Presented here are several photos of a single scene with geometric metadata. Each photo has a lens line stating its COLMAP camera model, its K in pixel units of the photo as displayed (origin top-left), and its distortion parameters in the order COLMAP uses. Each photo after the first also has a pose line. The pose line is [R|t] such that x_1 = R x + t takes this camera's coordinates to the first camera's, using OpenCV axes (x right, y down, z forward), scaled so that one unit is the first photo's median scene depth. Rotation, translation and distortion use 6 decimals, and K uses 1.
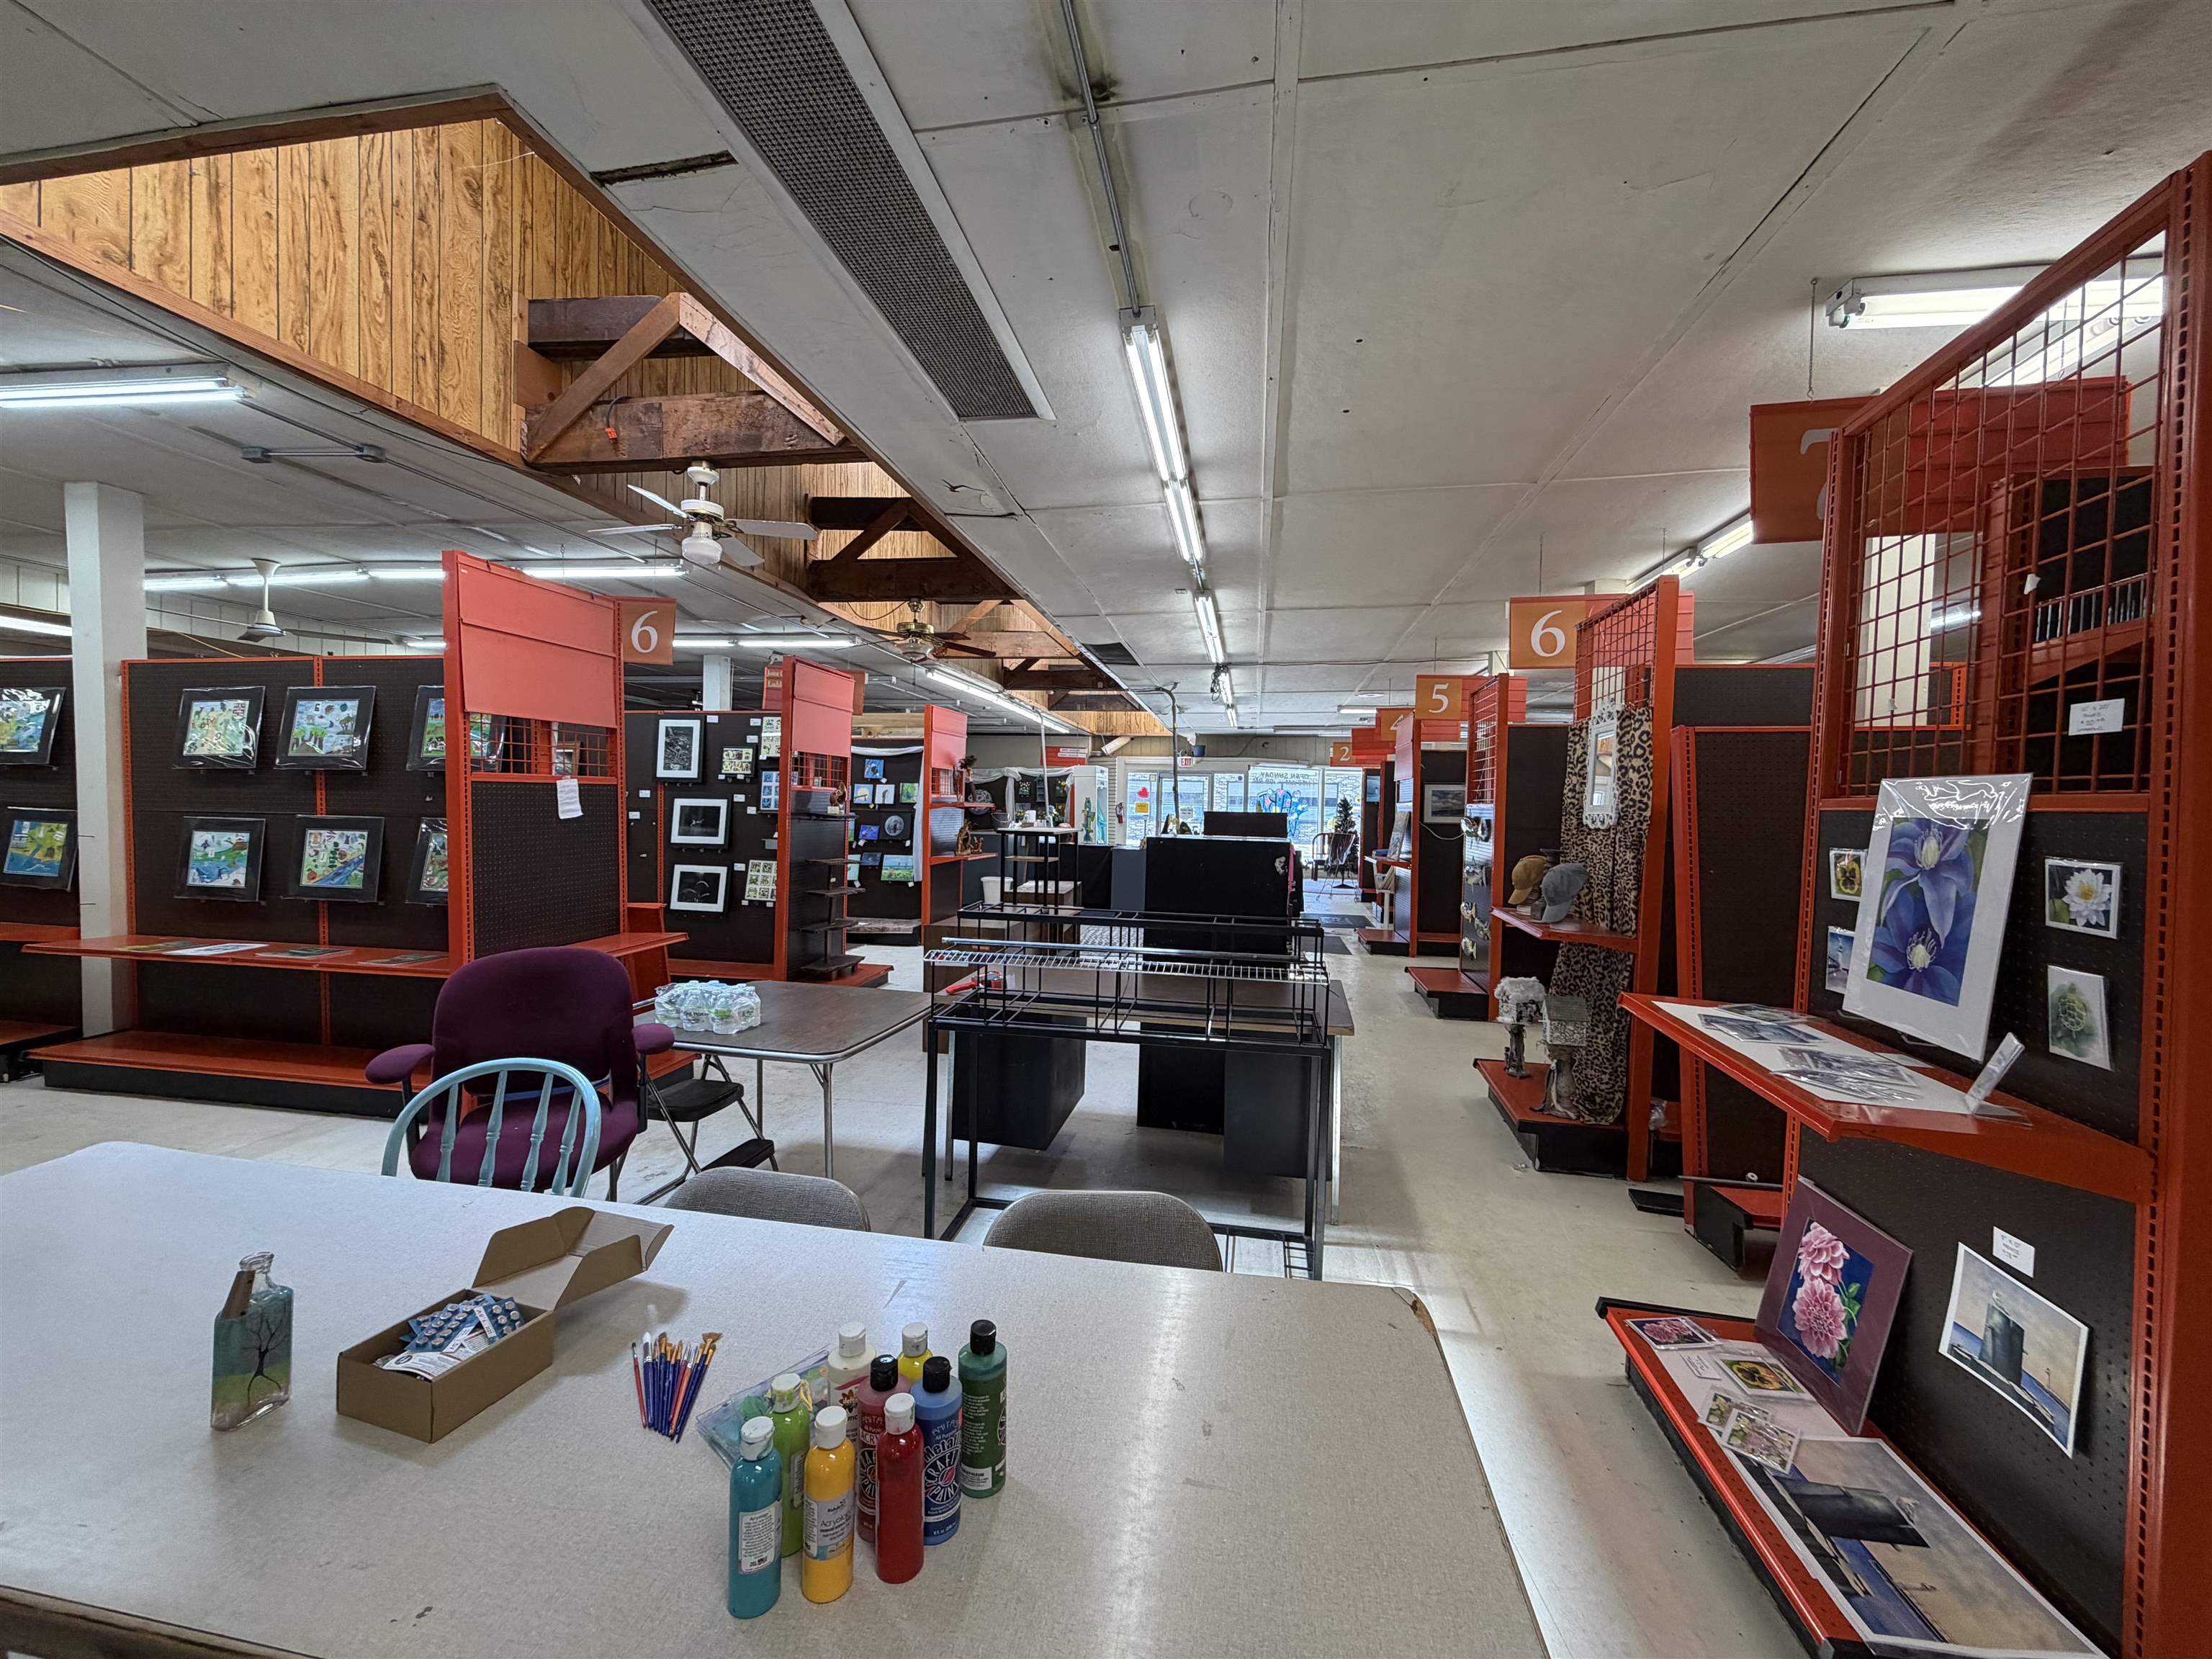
lens RADIAL K [[878.9, 0, 1101.6], [0, 878.9, 833.0], [0, 0, 1]] dist [-0.001255, -0.000081]
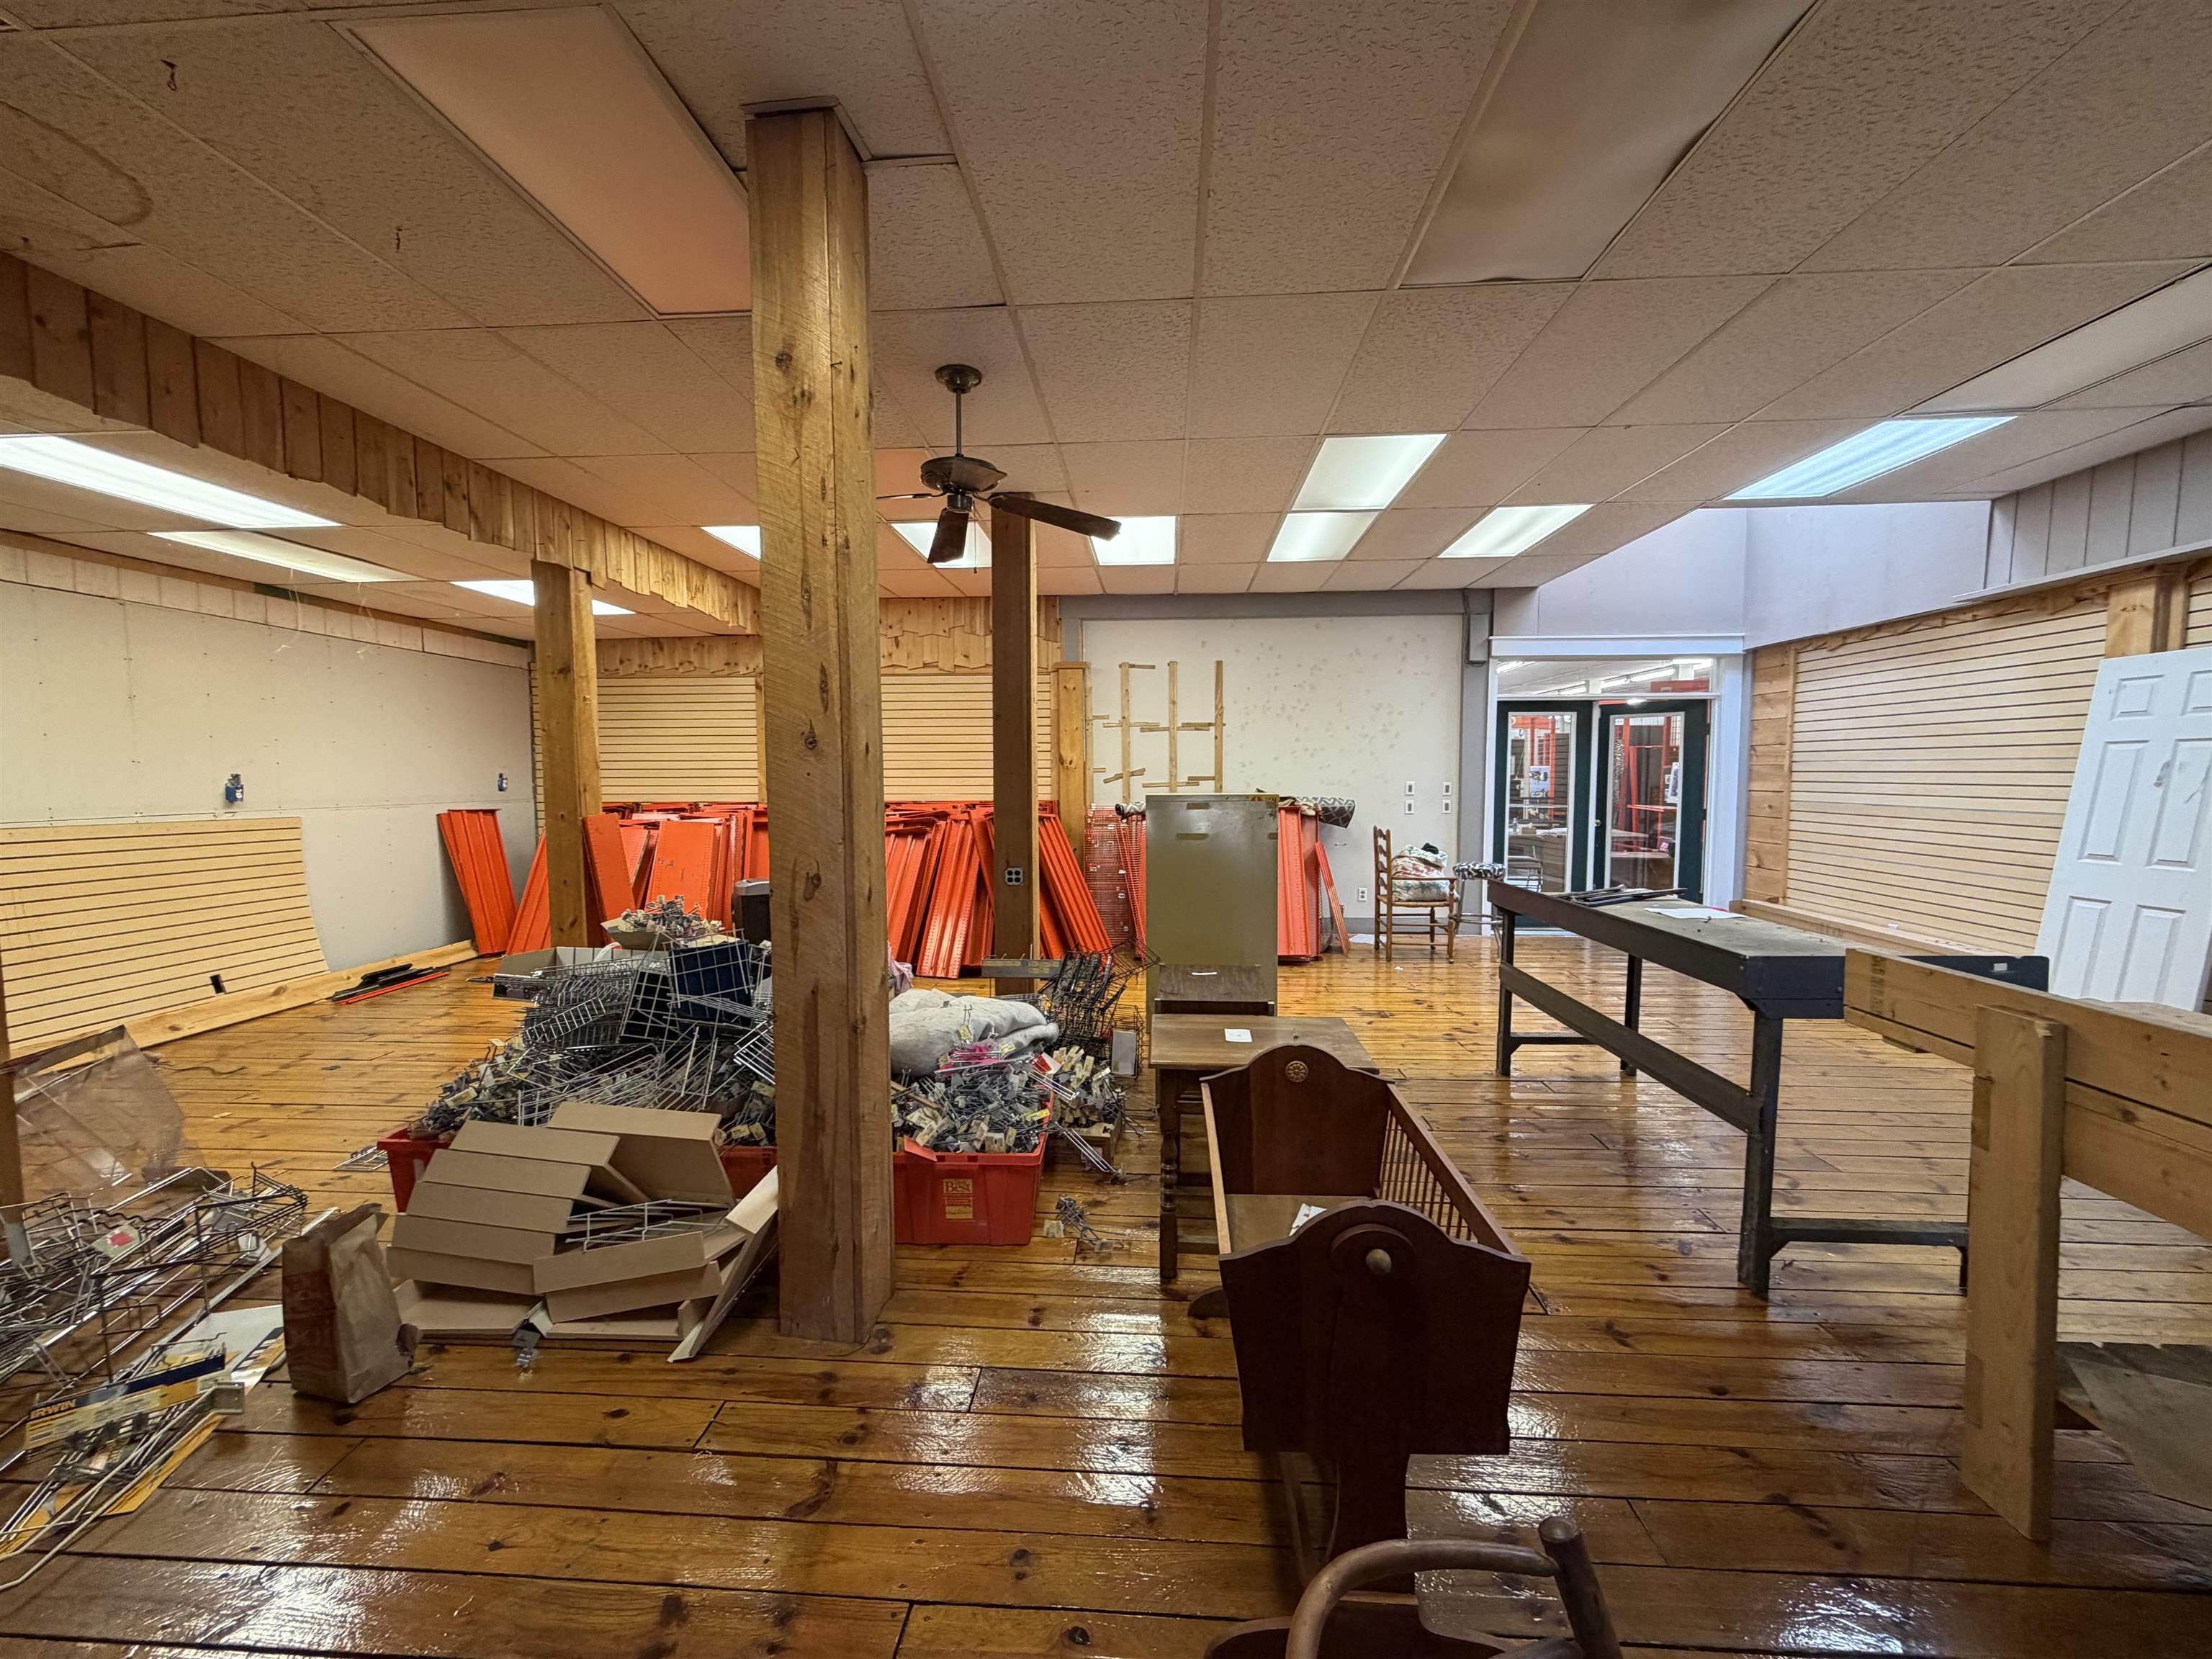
lens RADIAL K [[878.9, 0, 1107.6], [0, 878.9, 829.6], [0, 0, 1]] dist [-0.001255, -0.000081]
pose [[0.994152, -0.032313, 0.103038, -3.395561], [0.027585, 0.998515, 0.046979, 0.004512], [-0.104403, -0.043862, 0.993567, -4.342783]]
